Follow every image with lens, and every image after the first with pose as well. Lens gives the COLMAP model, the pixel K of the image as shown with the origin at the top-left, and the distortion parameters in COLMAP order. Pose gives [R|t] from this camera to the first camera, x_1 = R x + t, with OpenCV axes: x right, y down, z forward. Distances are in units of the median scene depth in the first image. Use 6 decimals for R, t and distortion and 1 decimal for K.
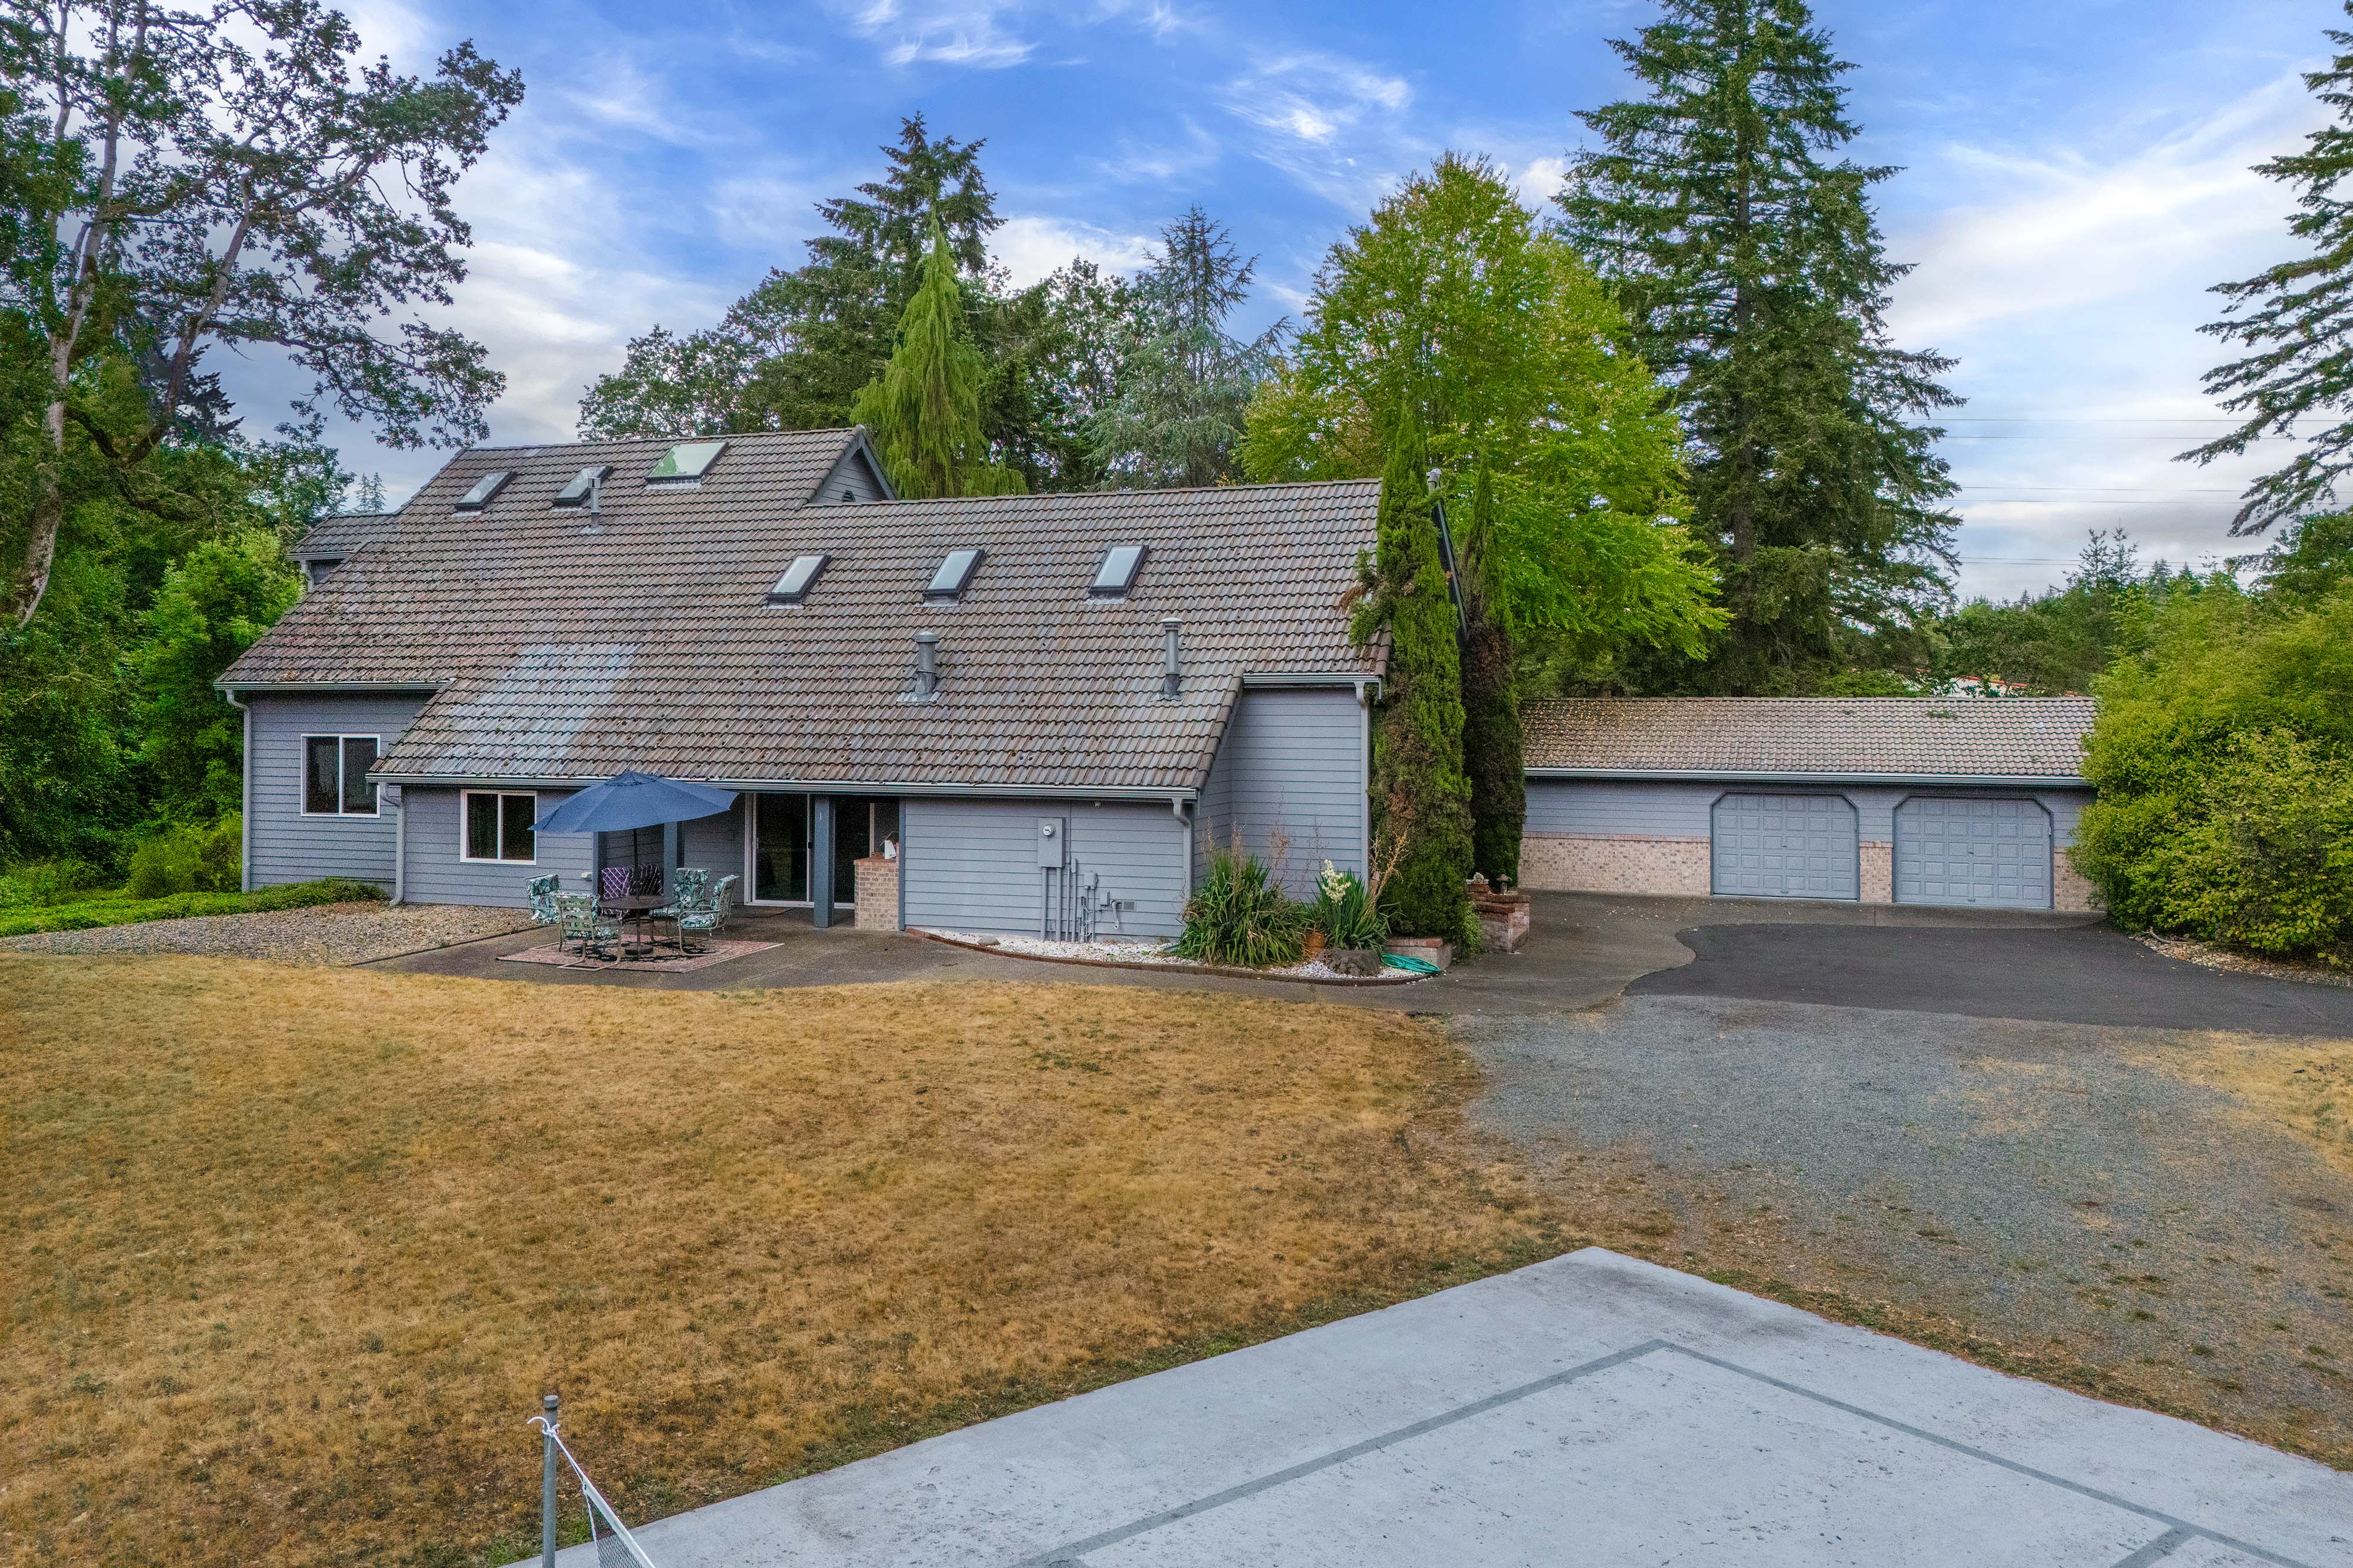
lens RADIAL K [[1791.0, 0, 1170.2], [0, 1791.0, 709.8], [0, 0, 1]] dist [0.055018, -0.006263]
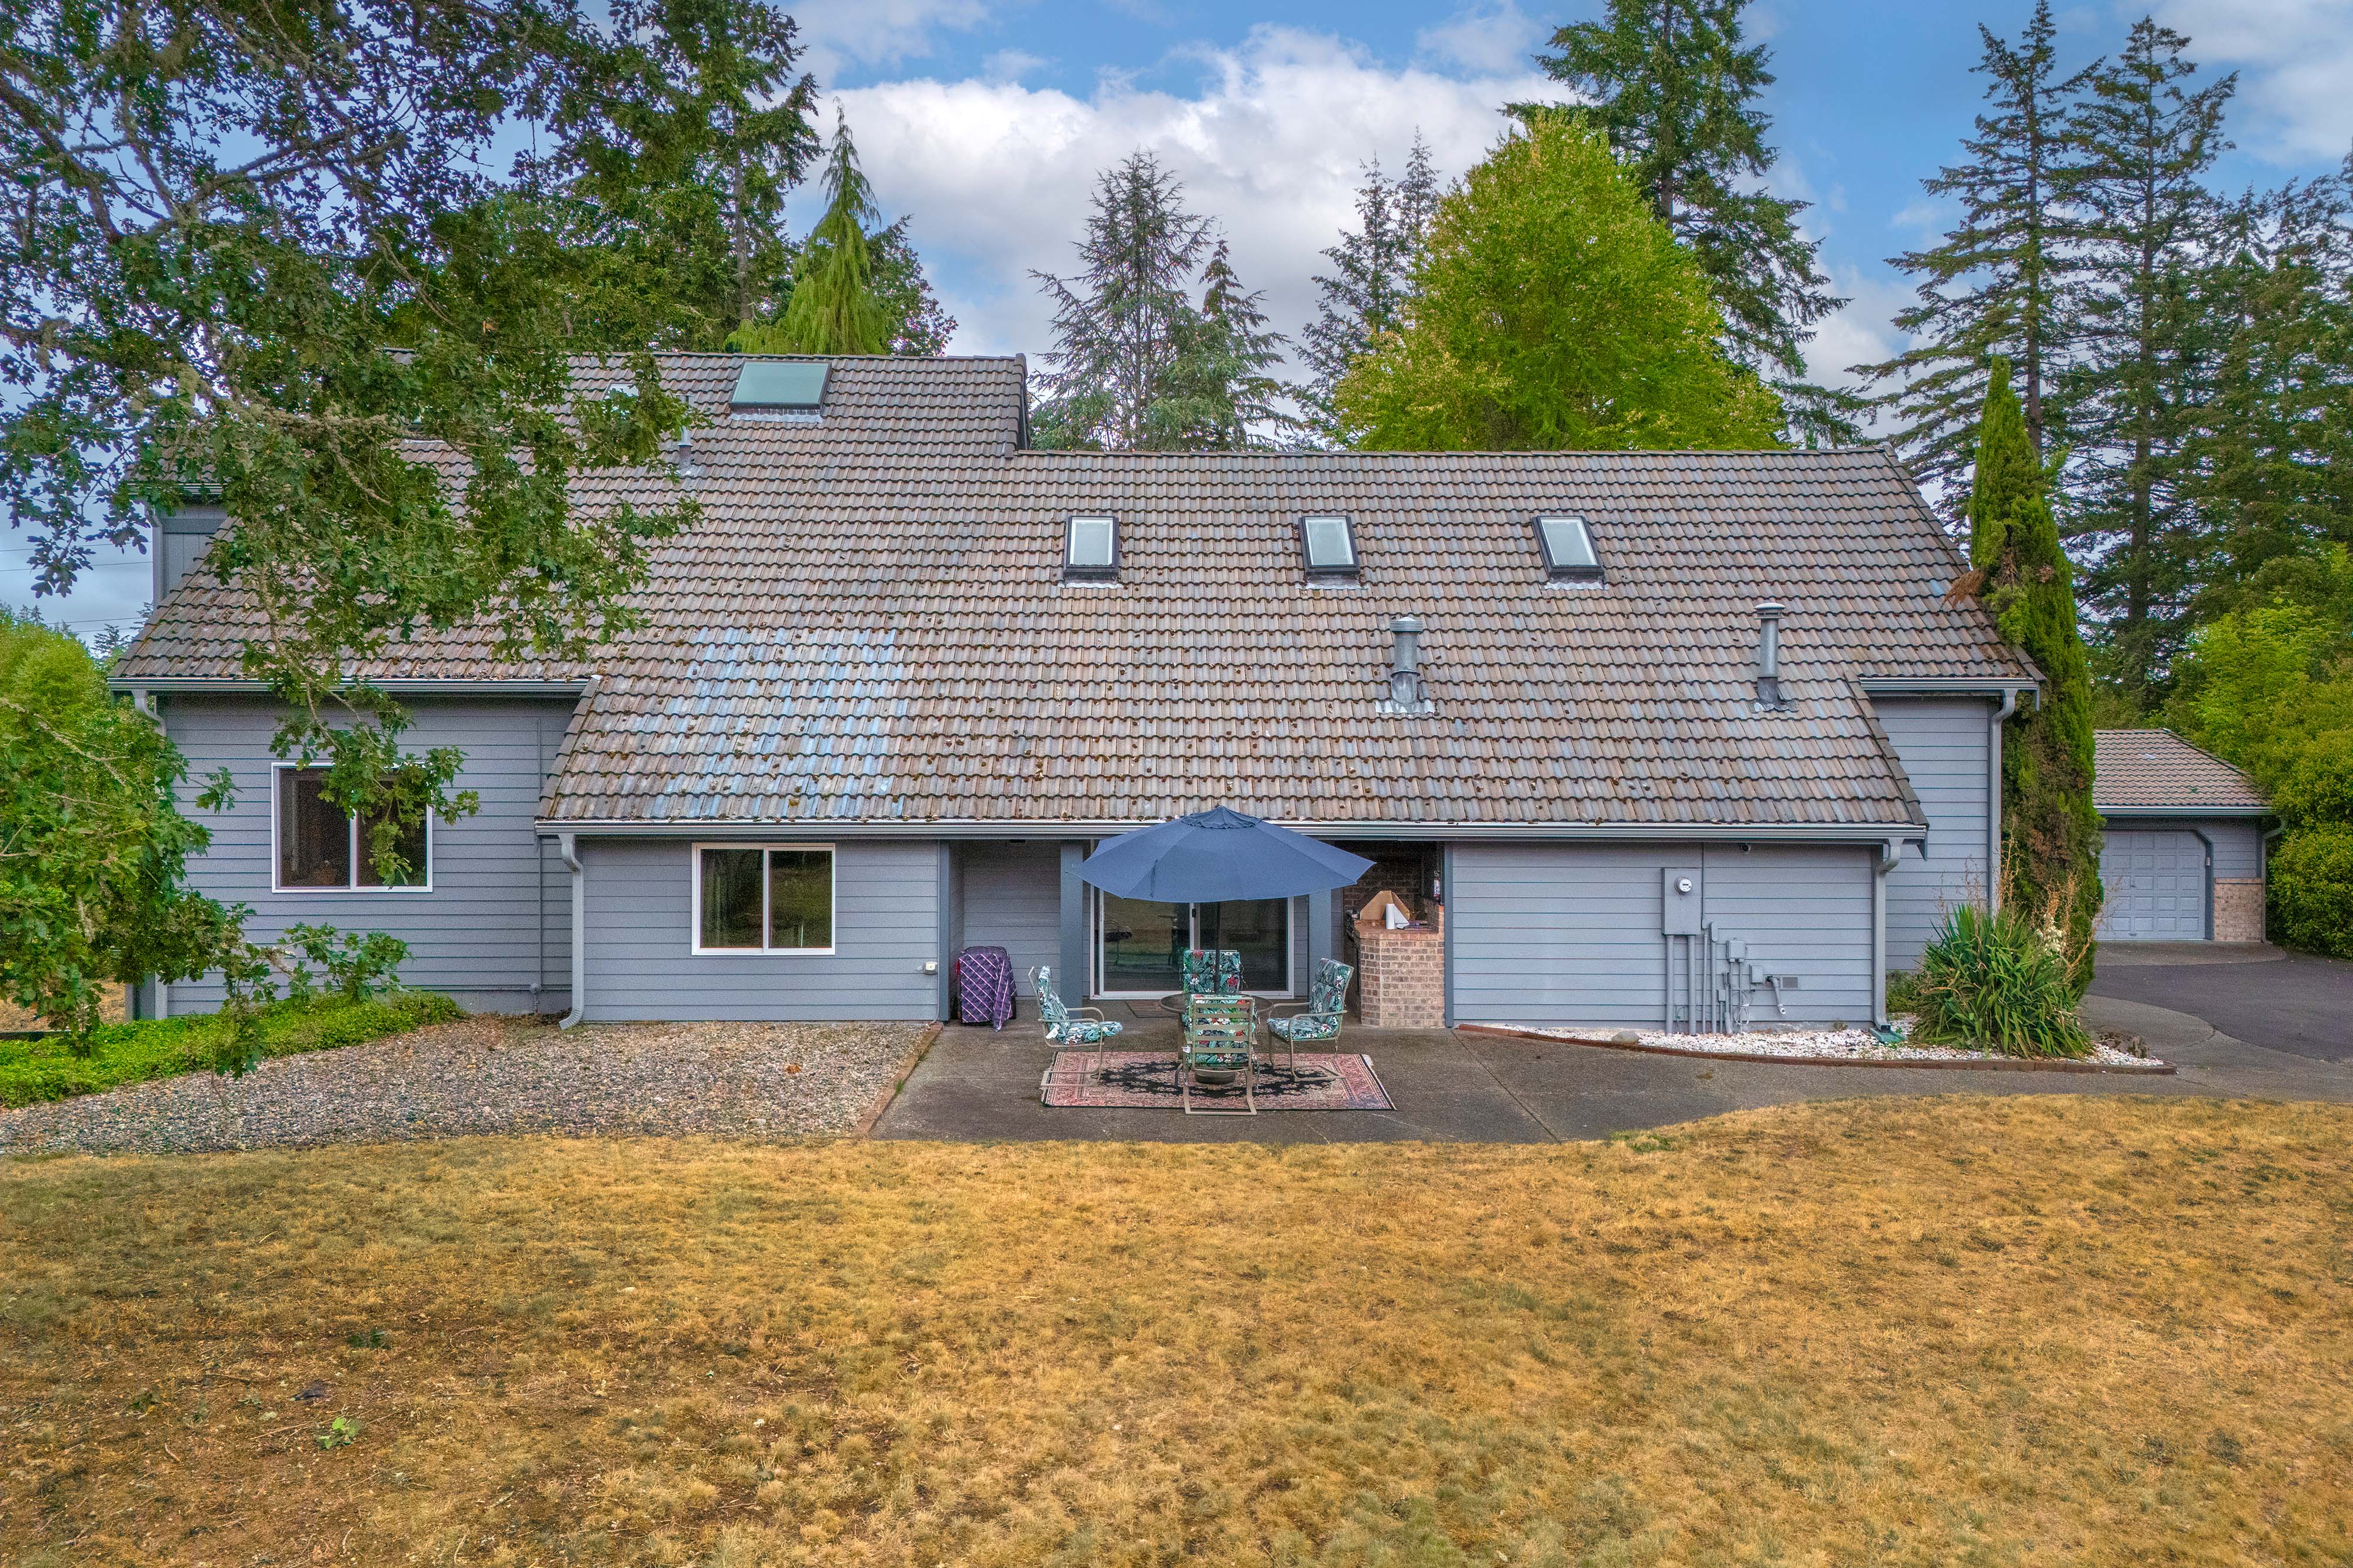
lens RADIAL K [[1791.0, 0, 1170.2], [0, 1791.0, 709.8], [0, 0, 1]] dist [0.055018, -0.006263]
pose [[0.928808, 0.010863, 0.370403, -0.475541], [-0.000528, 0.999608, -0.027993, 0.014479], [-0.370561, 0.025805, 0.928449, 0.337327]]
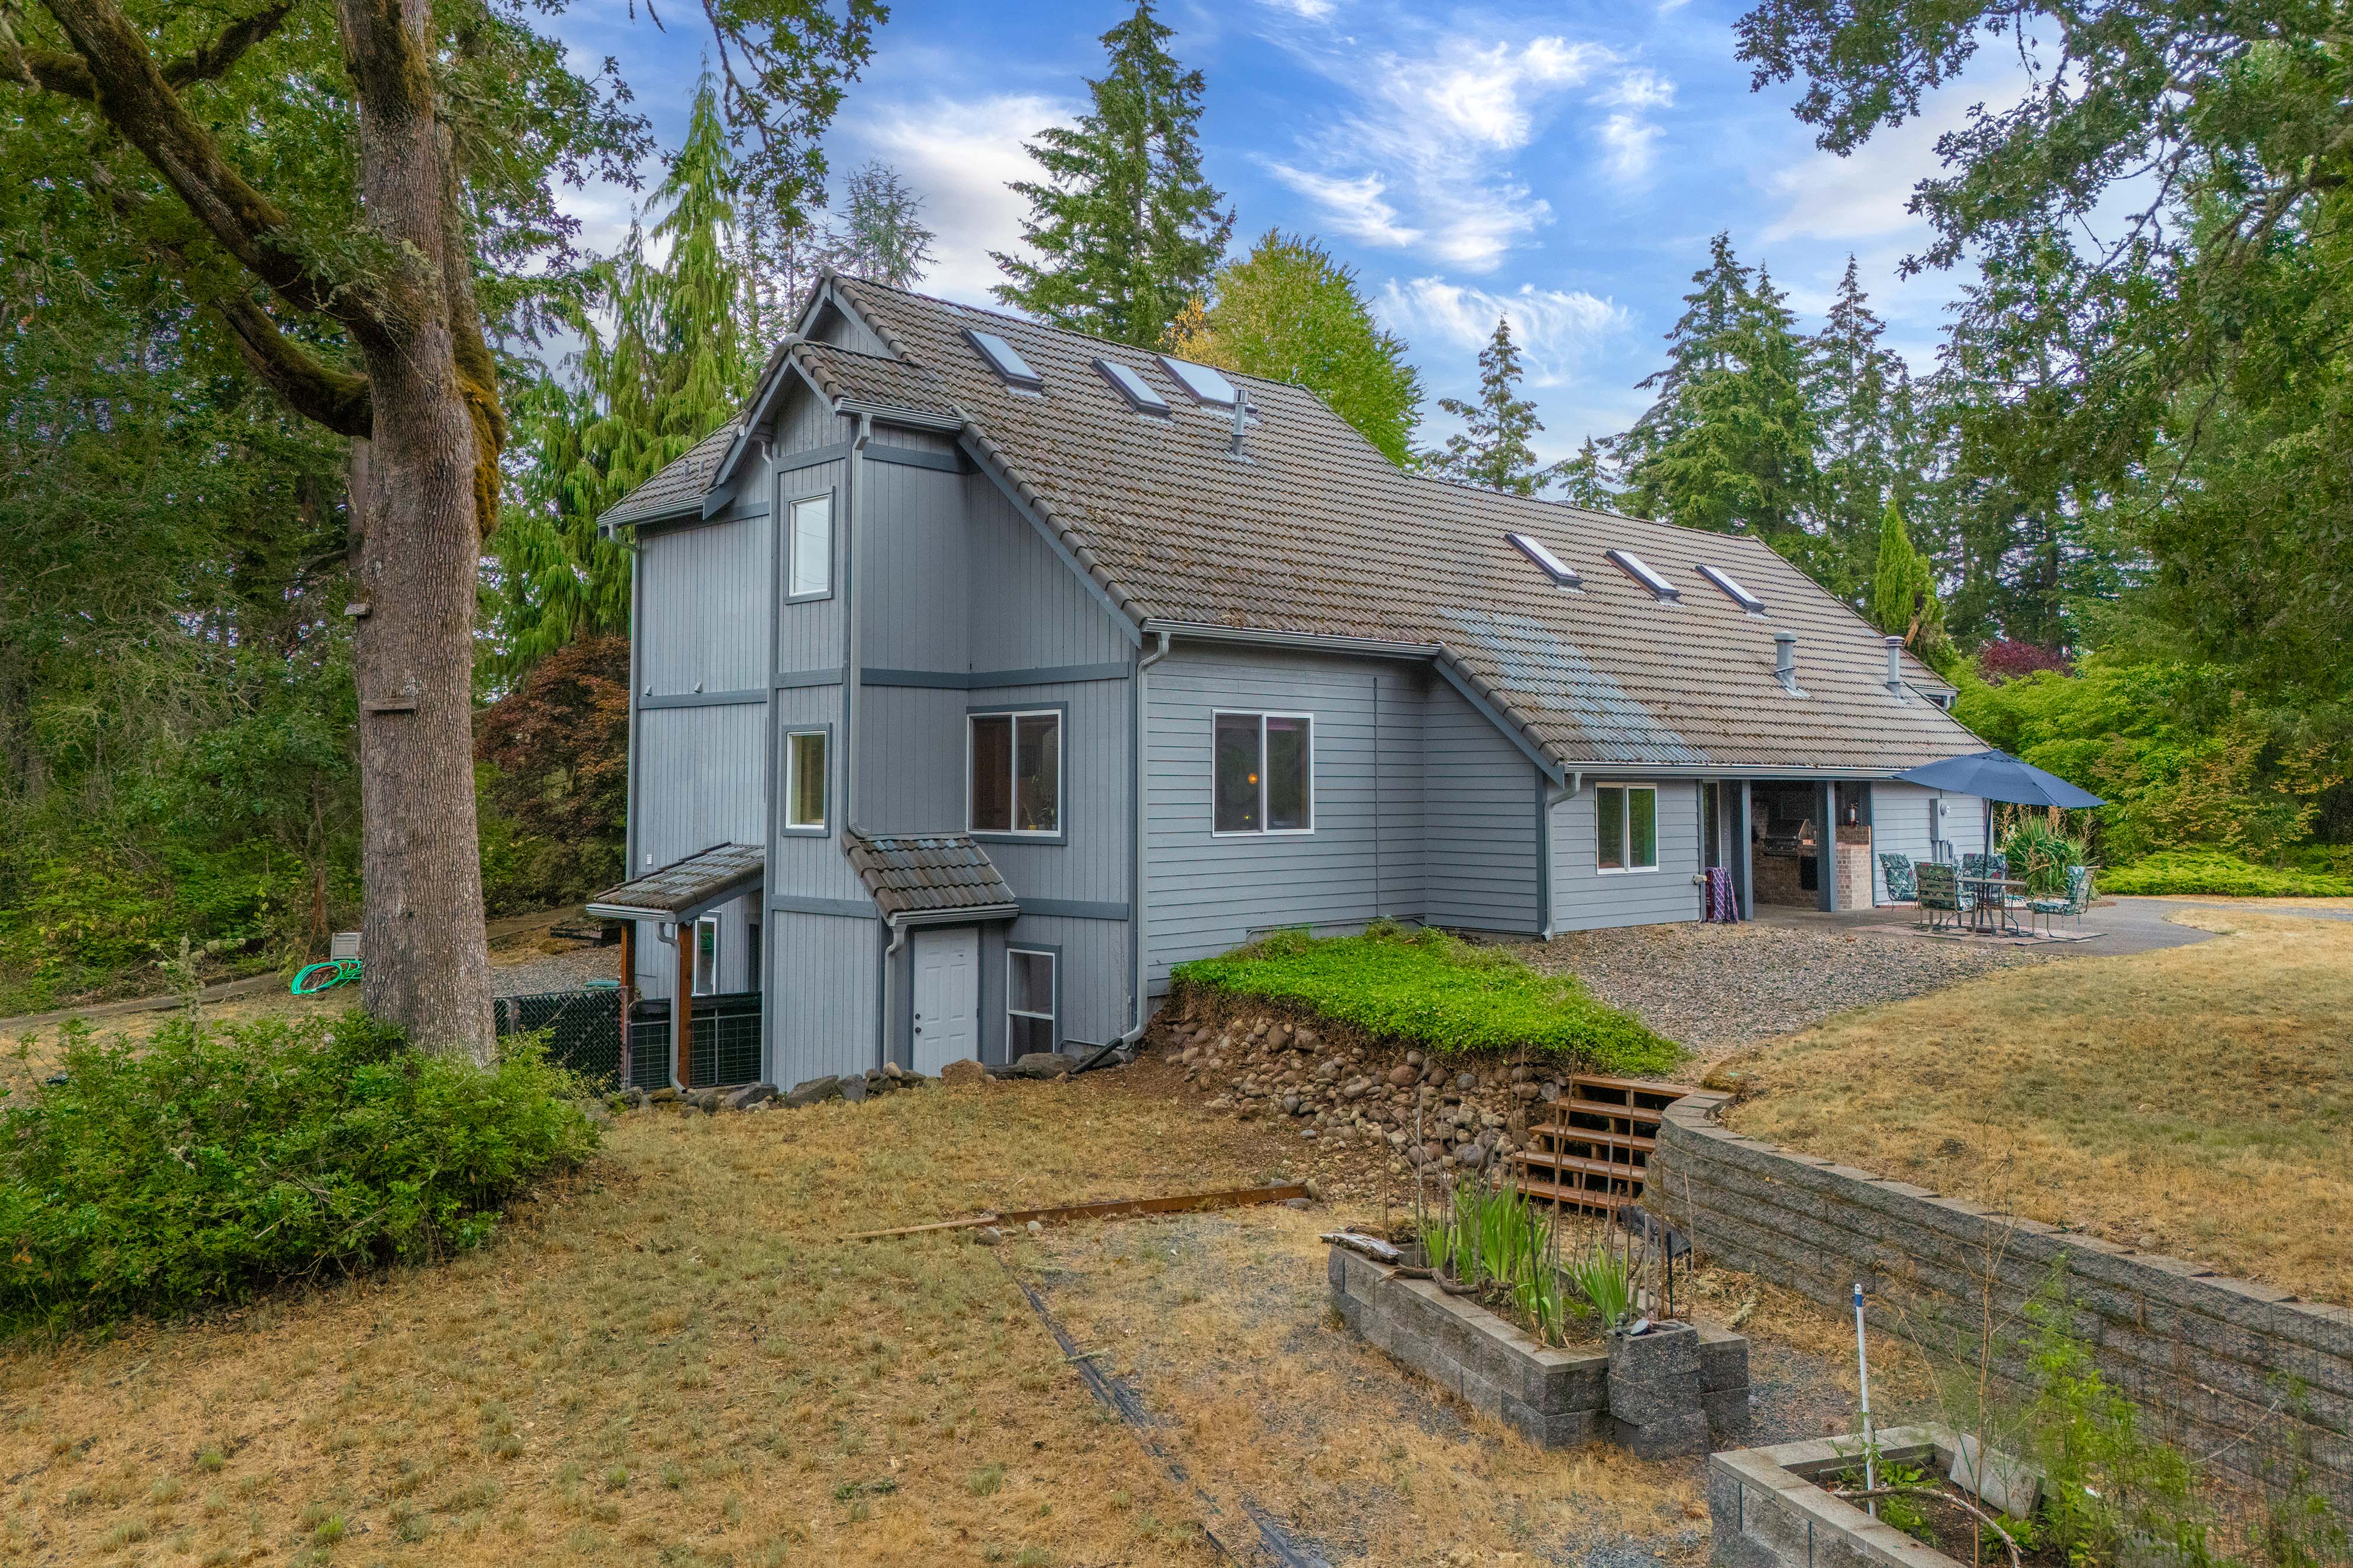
lens RADIAL K [[1791.0, 0, 1170.2], [0, 1791.0, 709.8], [0, 0, 1]] dist [0.055018, -0.006263]
pose [[0.427529, 0.033753, 0.903371, -1.174557], [0.000796, 0.999288, -0.037713, 0.042491], [-0.904001, 0.016843, 0.427198, 0.837457]]
